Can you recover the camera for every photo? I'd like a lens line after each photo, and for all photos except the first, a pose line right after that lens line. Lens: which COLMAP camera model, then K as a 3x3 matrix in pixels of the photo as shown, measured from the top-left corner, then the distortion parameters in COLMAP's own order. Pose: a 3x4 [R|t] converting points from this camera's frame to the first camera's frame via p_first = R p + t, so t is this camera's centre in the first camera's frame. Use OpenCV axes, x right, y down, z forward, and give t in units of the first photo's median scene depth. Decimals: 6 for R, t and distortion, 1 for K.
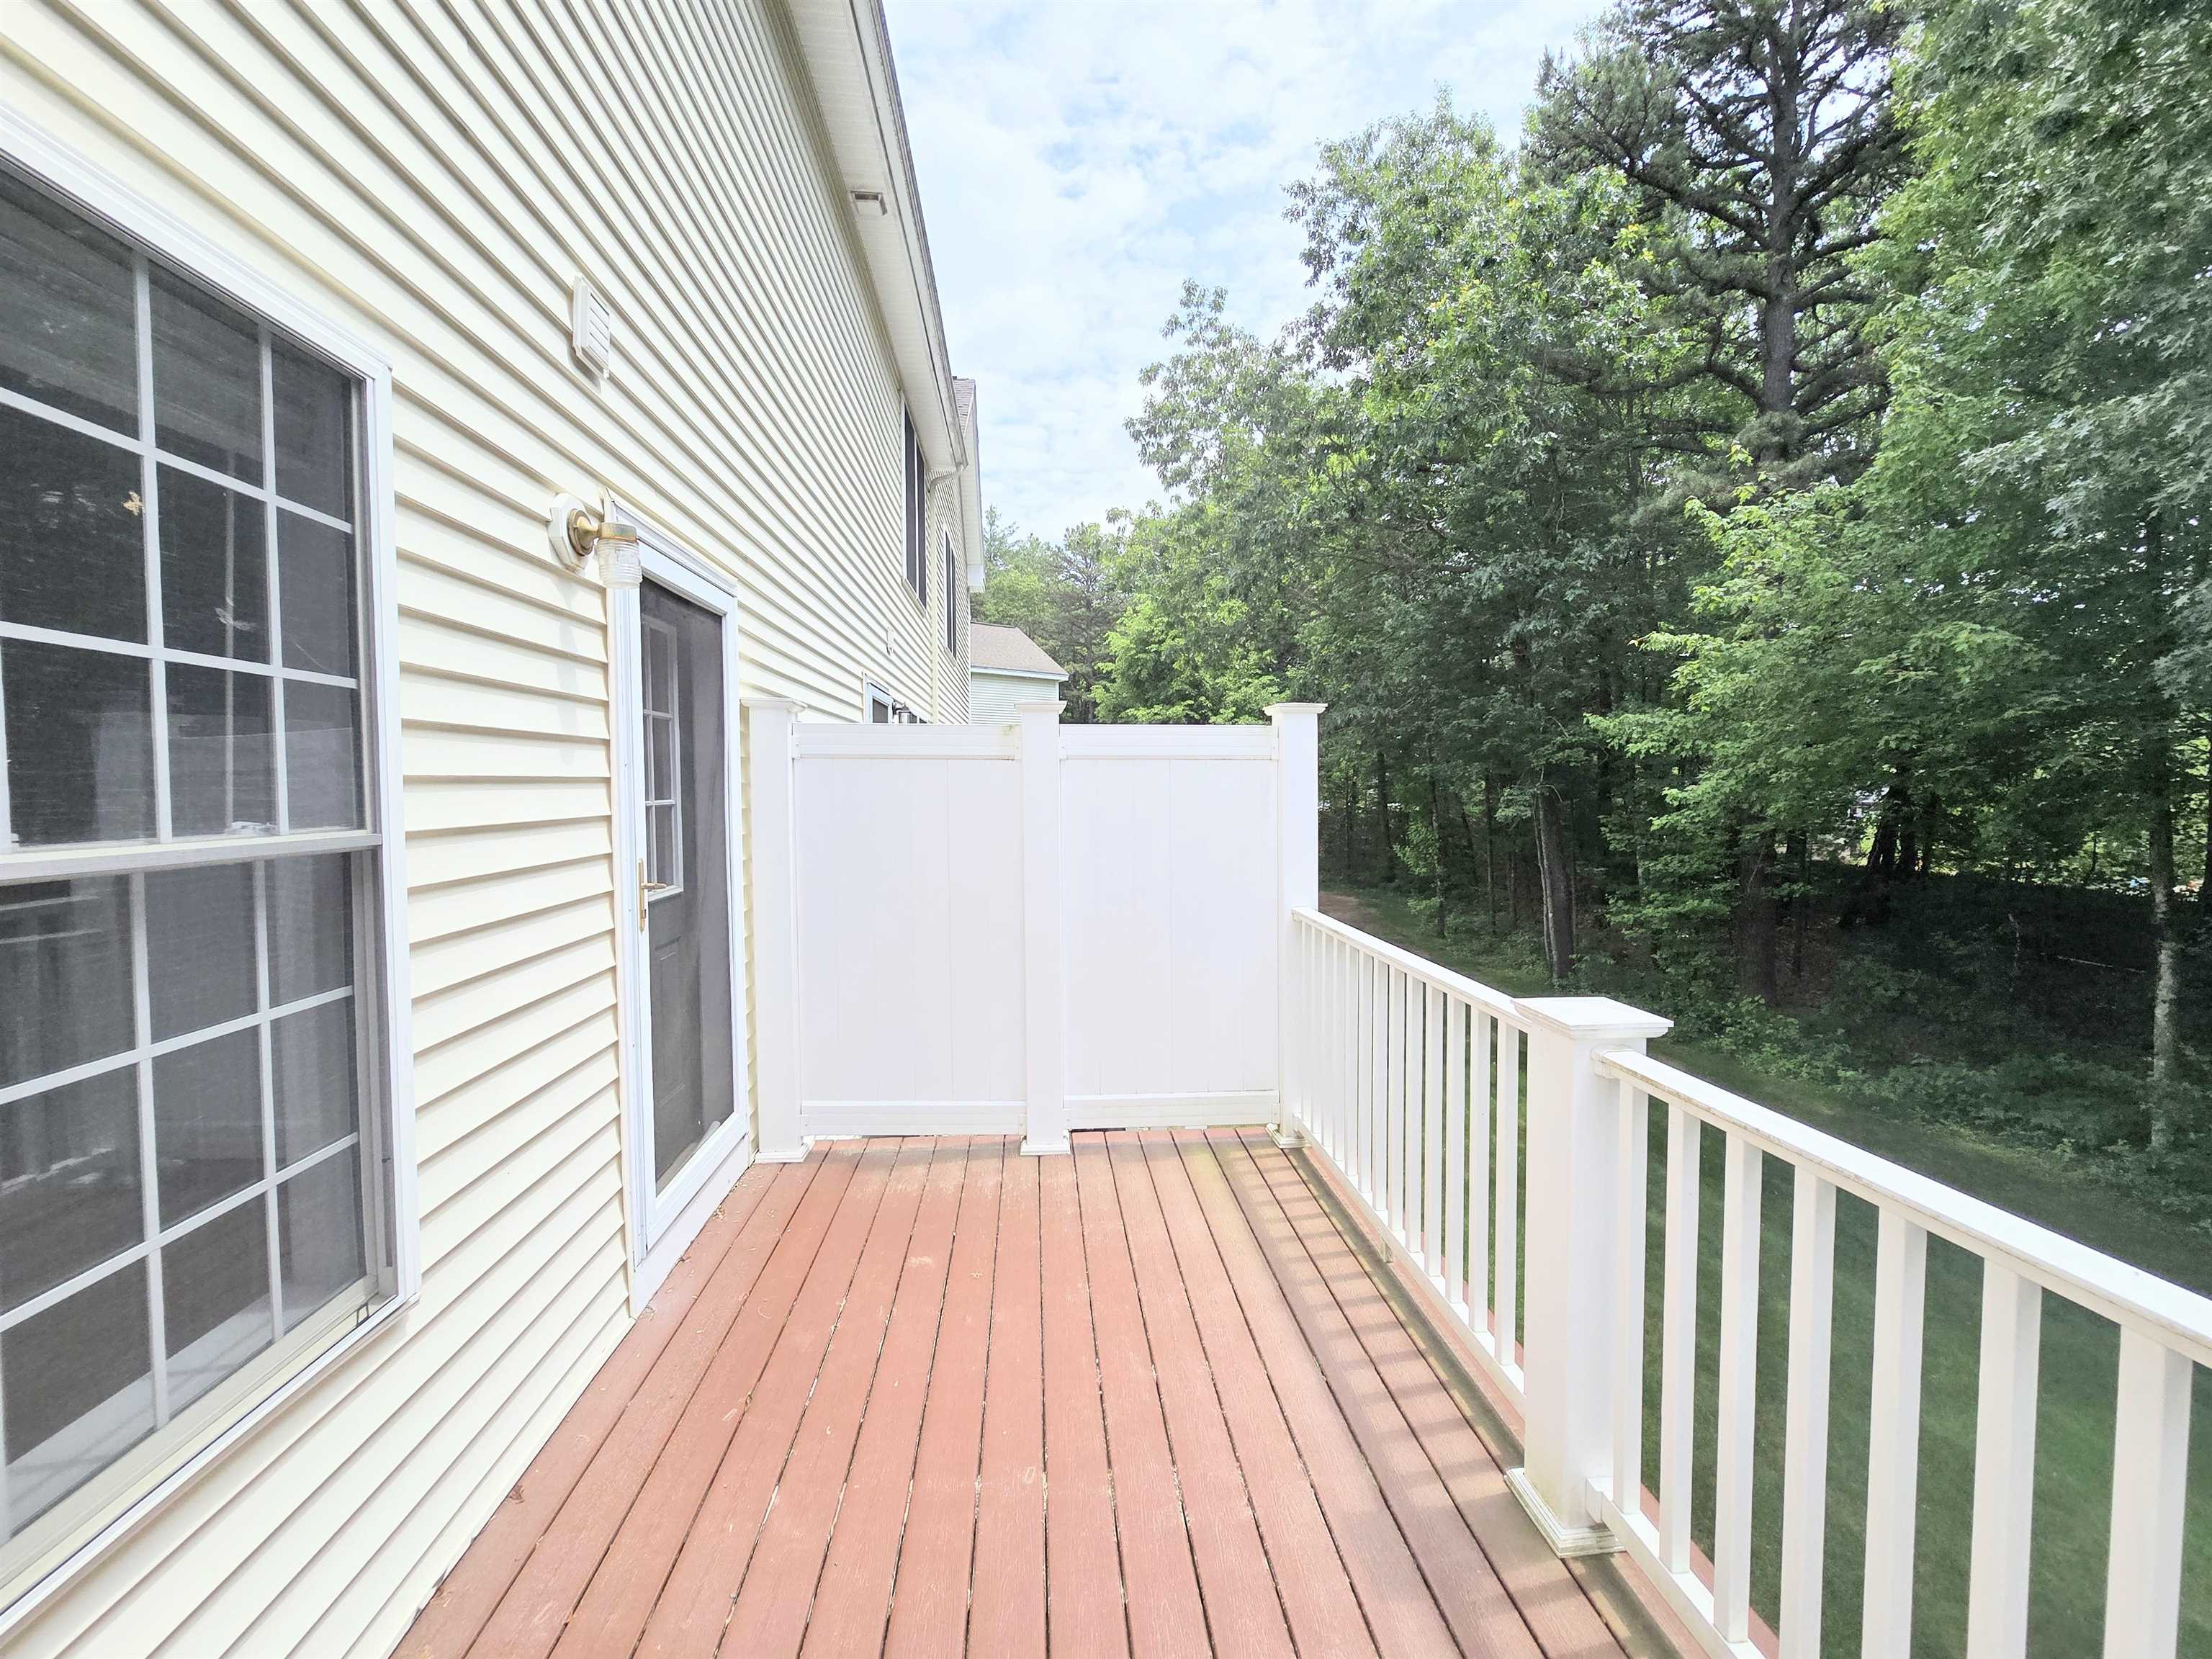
lens RADIAL K [[904.8, 0, 1101.9], [0, 904.8, 823.5], [0, 0, 1]] dist [-0.000310, 0.000108]
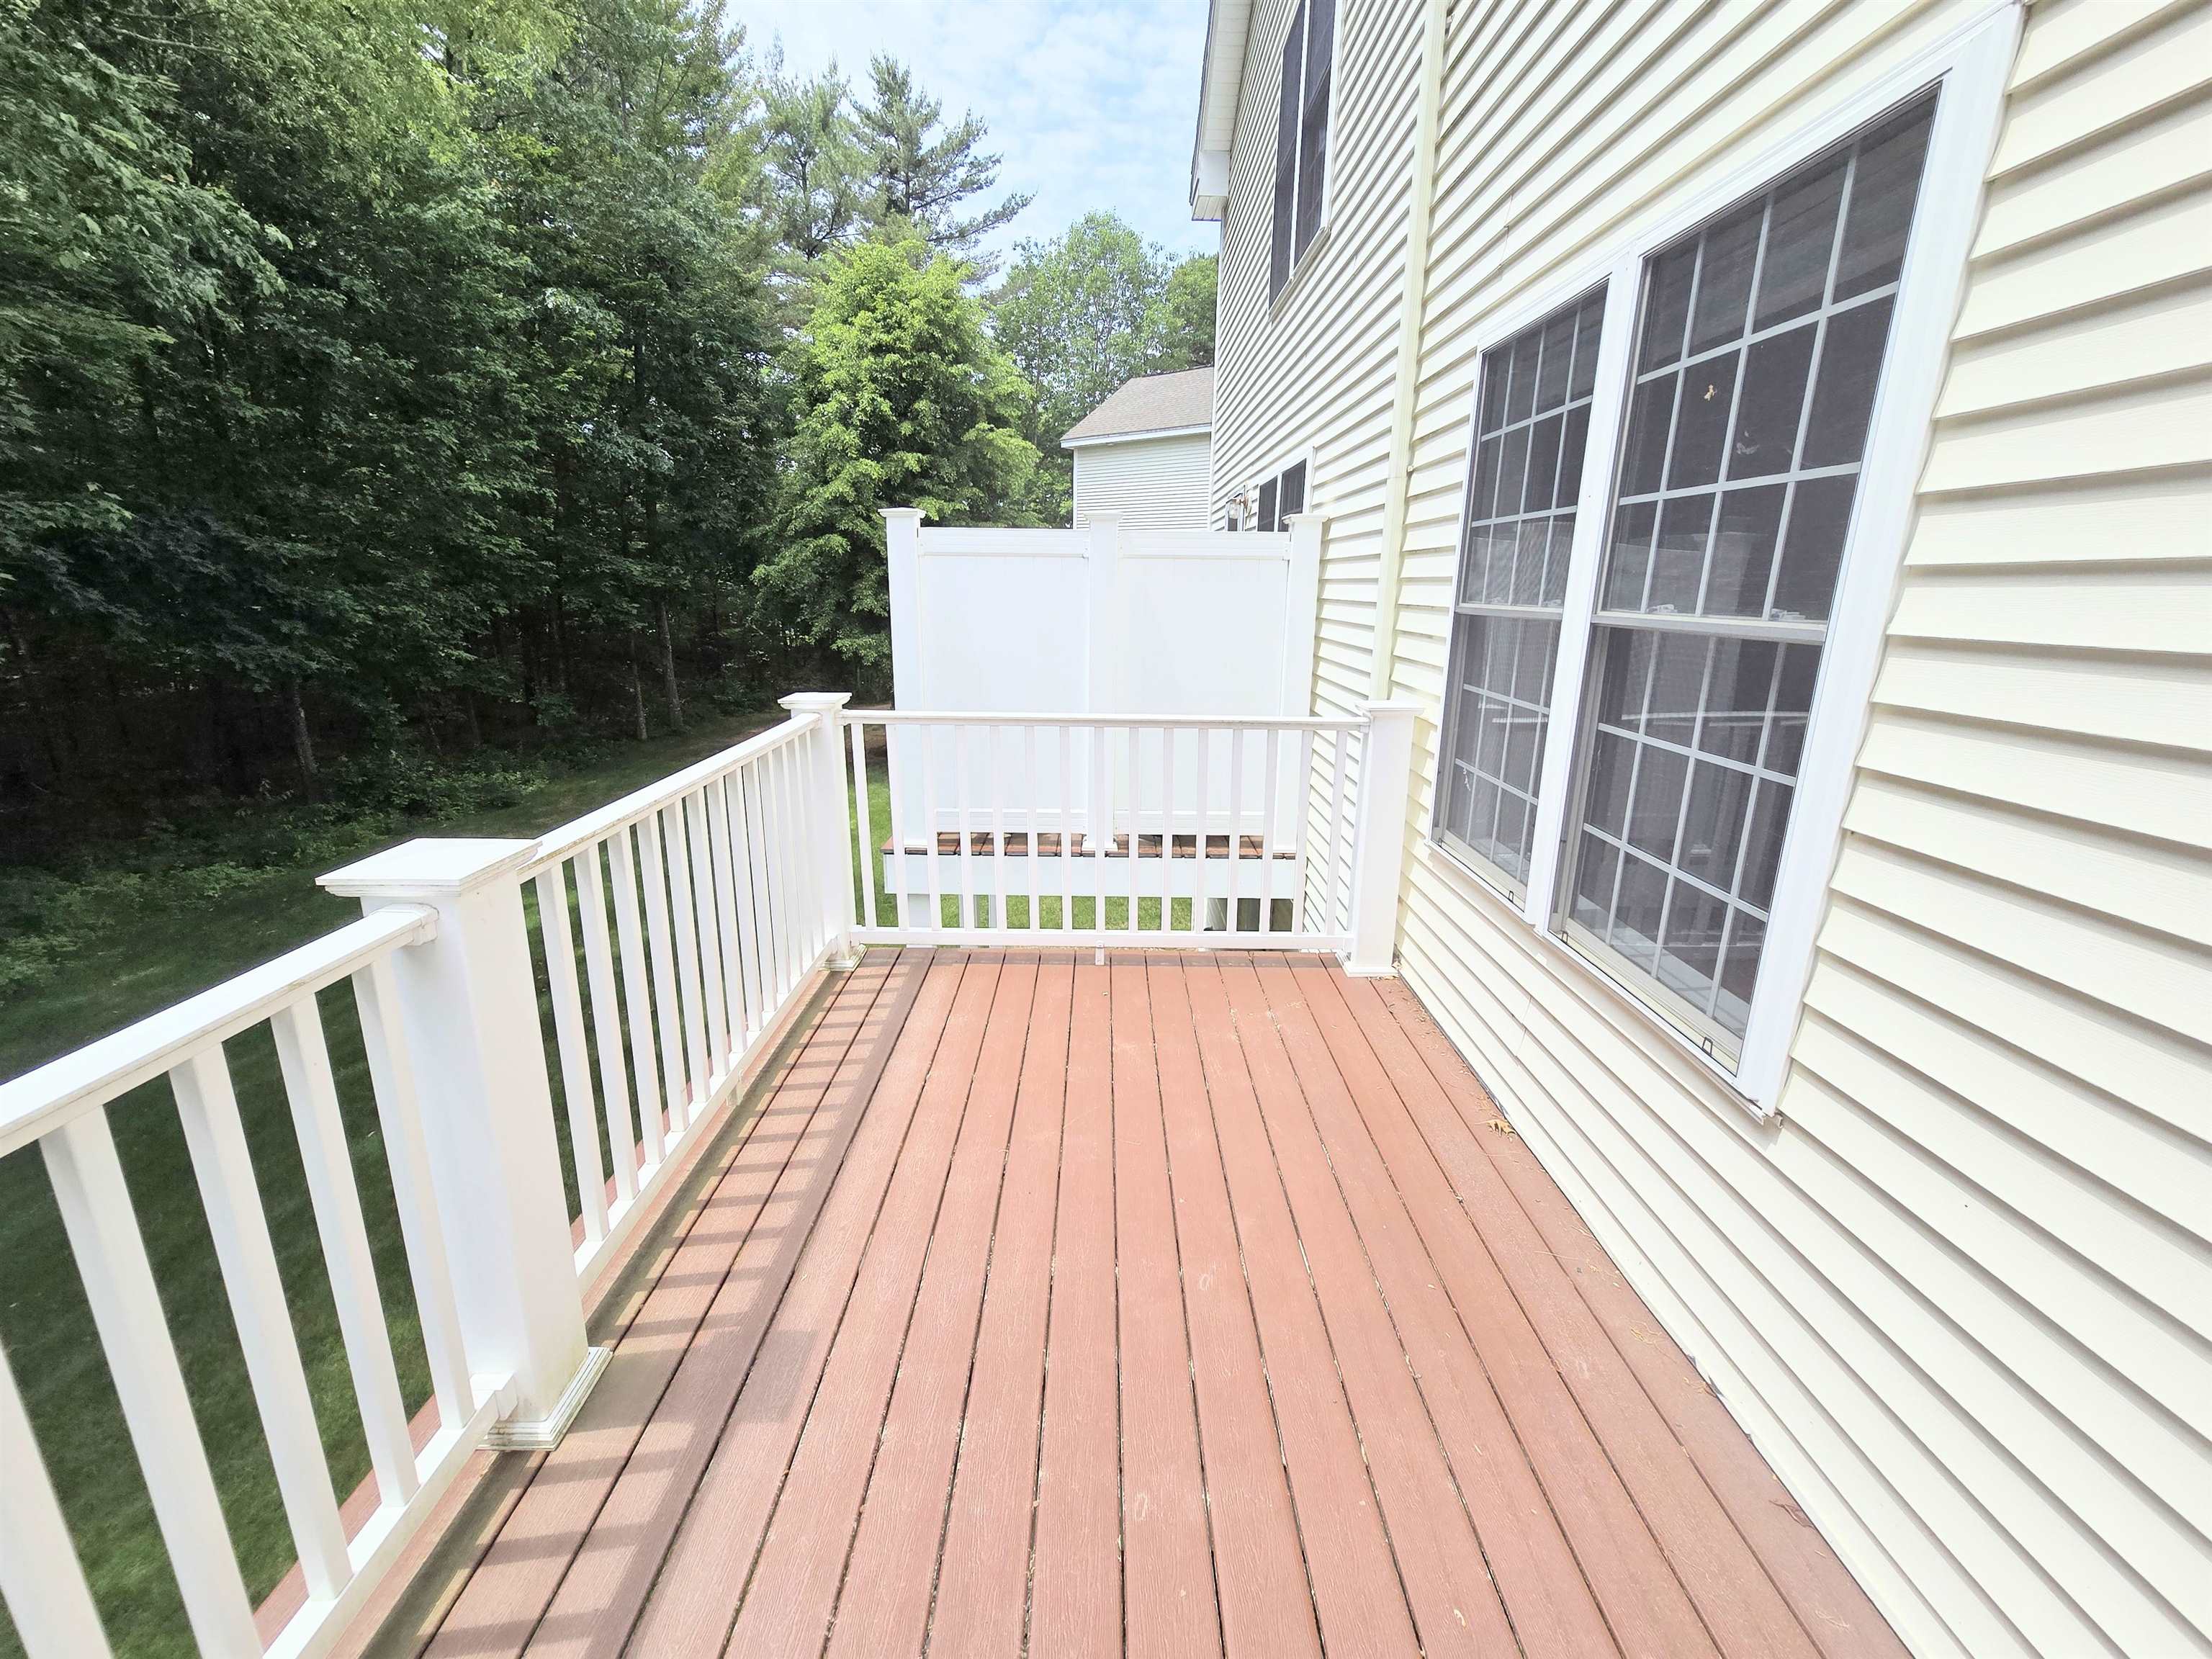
lens RADIAL K [[904.8, 0, 1101.9], [0, 904.8, 823.5], [0, 0, 1]] dist [-0.000310, 0.000108]
pose [[-0.995713, -0.030328, 0.087385, -0.102818], [-0.003740, 0.957148, 0.289575, -0.054140], [-0.092423, 0.288007, -0.953158, 1.647779]]
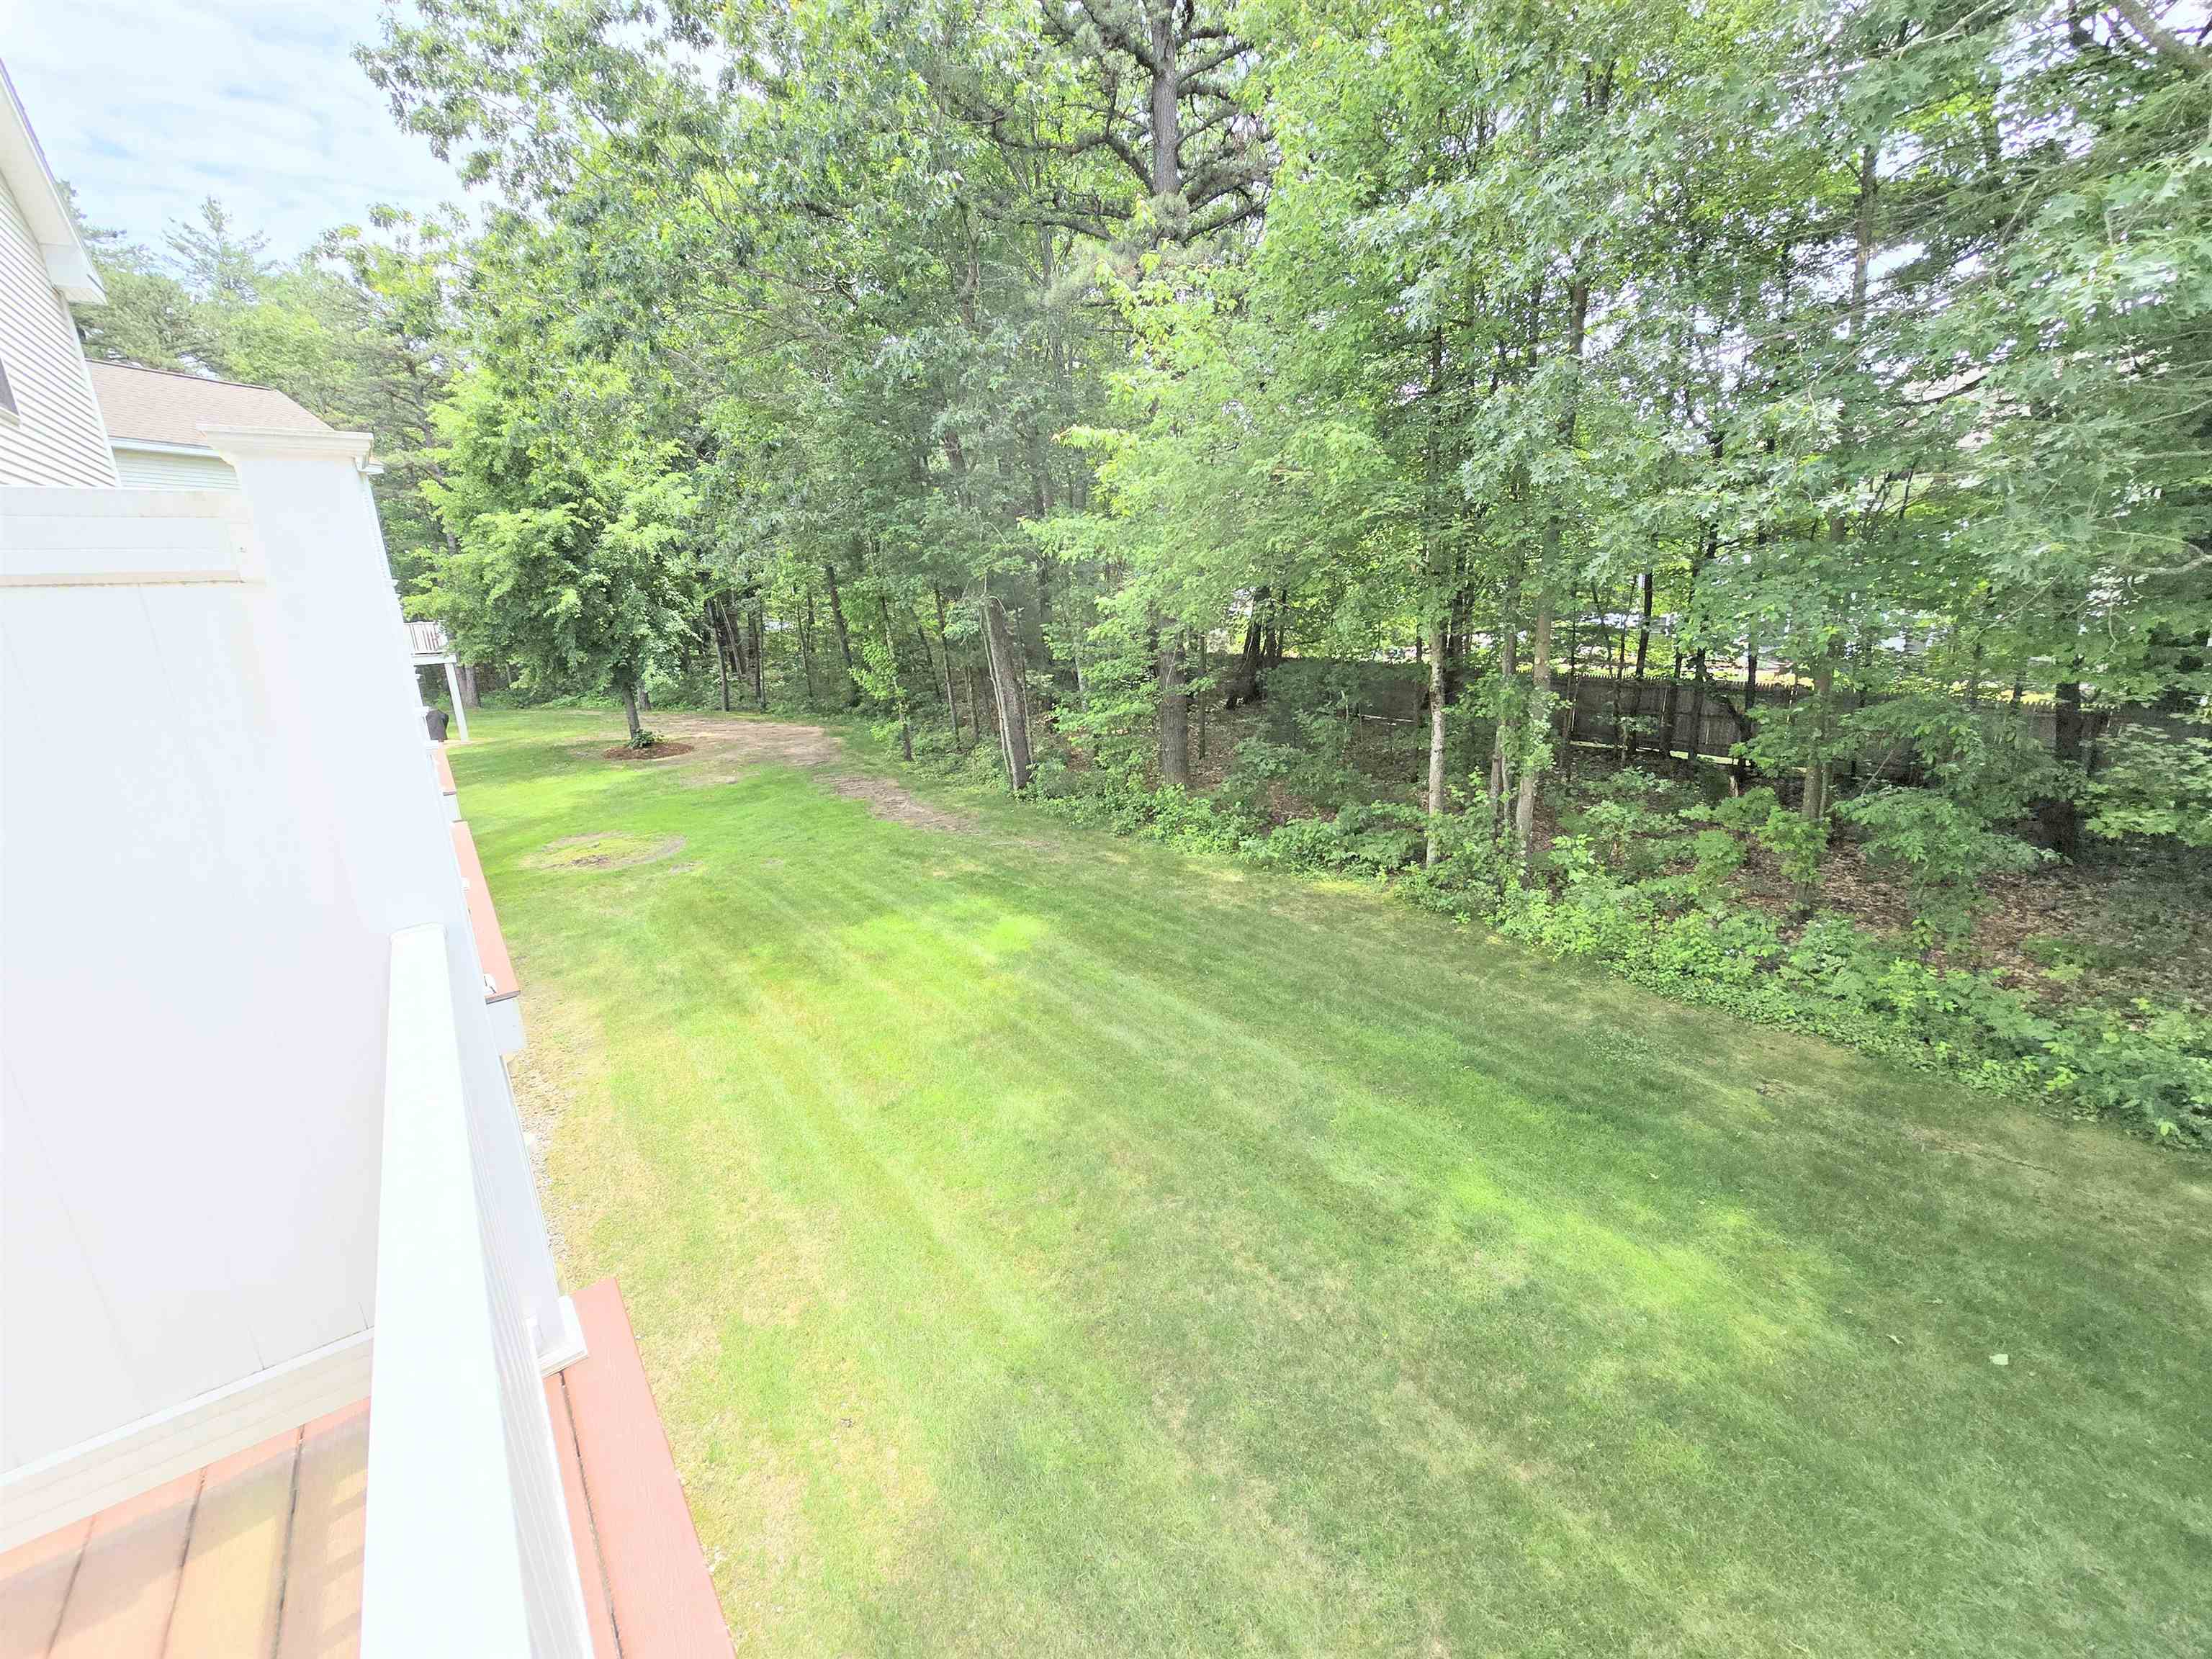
lens RADIAL K [[895.2, 0, 1096.5], [0, 895.2, 797.4], [0, 0, 1]] dist [-0.002374, -0.000073]
pose [[0.847029, -0.153854, 0.508793, 0.075435], [0.063324, 0.979585, 0.190796, -0.008192], [-0.527761, -0.129391, 0.839480, 0.124023]]
